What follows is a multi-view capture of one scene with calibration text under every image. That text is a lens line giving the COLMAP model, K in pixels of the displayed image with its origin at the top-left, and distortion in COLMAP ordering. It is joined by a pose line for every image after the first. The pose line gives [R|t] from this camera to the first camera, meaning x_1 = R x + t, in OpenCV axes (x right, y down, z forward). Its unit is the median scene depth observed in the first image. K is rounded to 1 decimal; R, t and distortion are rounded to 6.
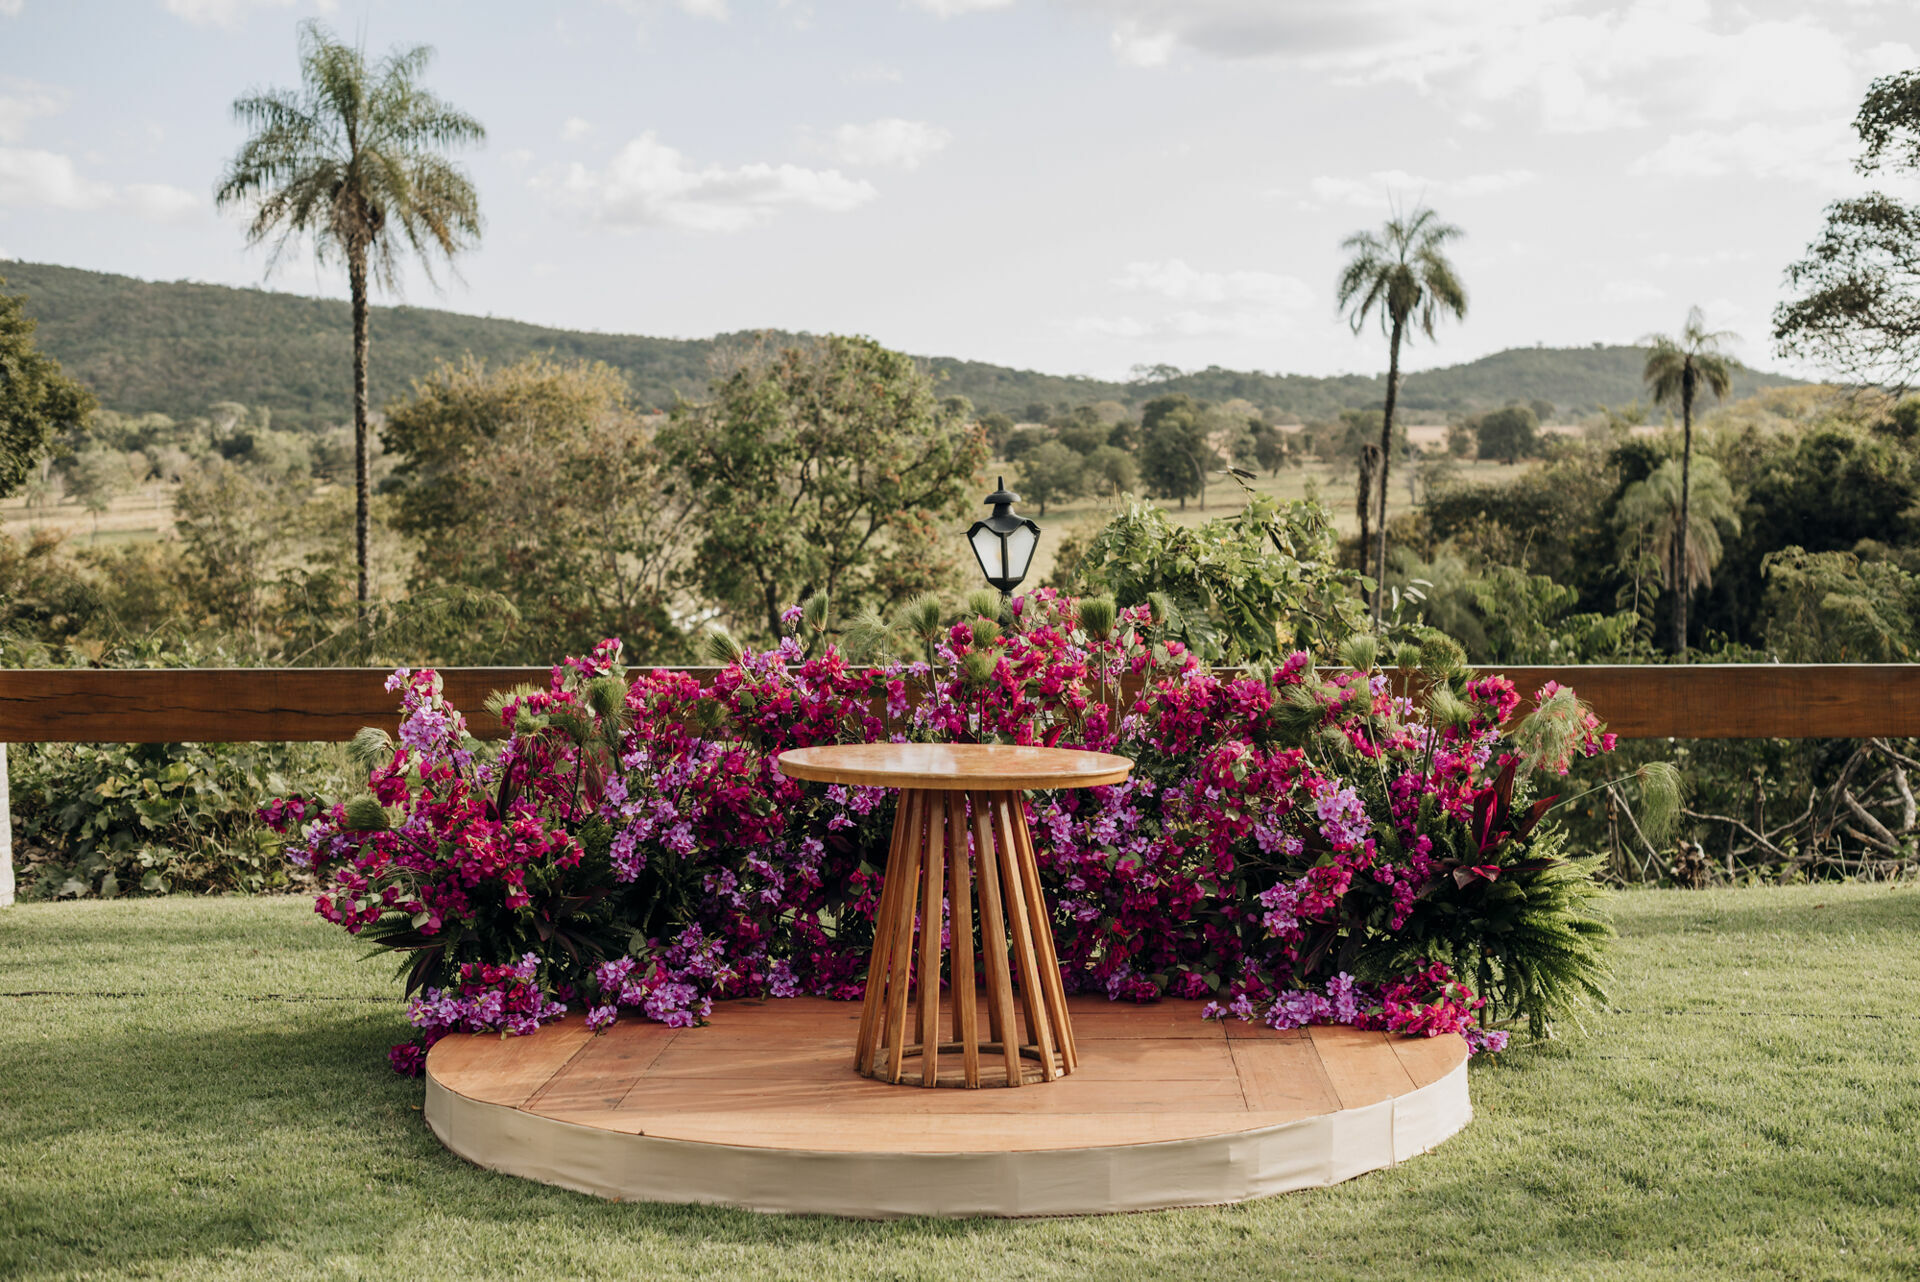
lens RADIAL K [[1923.7, 0, 960.0], [0, 1923.7, 641.0], [0, 0, 1]] dist [-0.022715, 0.115986]
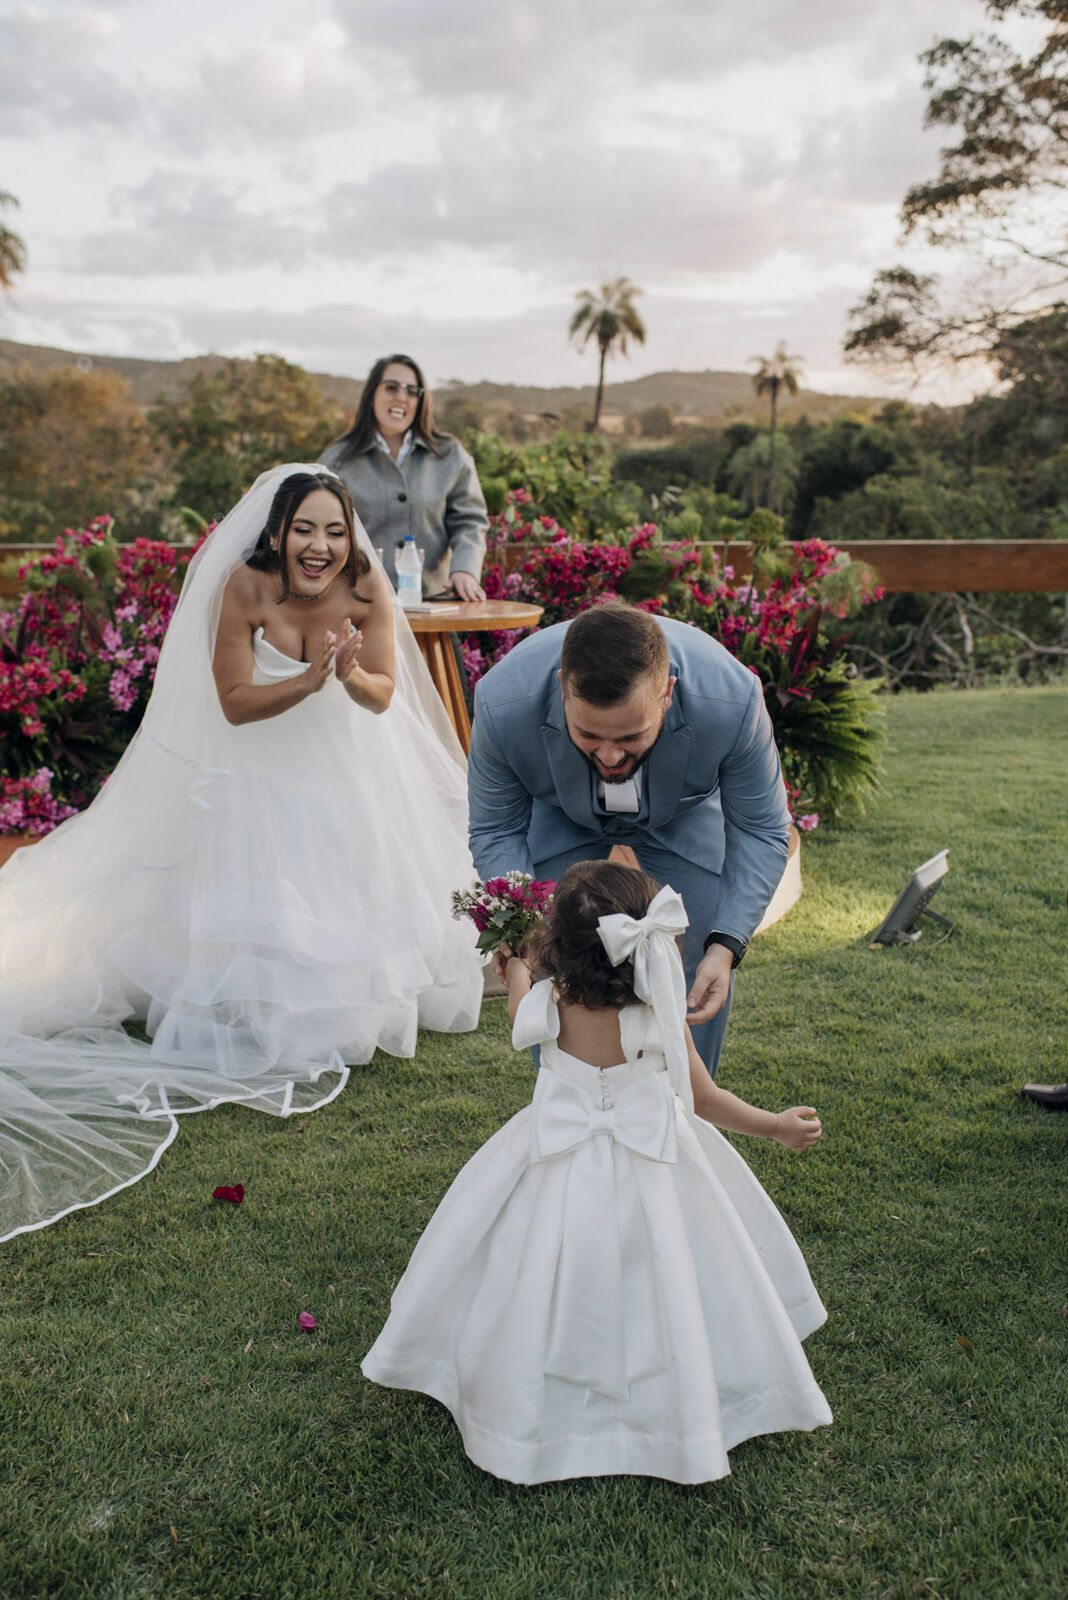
lens RADIAL K [[1586.0, 0, 537.5], [0, 1586.0, 712.3], [0, 0, 1]] dist [-0.207485, 1.307446]
pose [[0.995967, -0.015141, 0.088428, 0.030050], [0.003806, 0.991899, 0.126969, -0.017595], [-0.089634, -0.126121, 0.987957, -0.233986]]
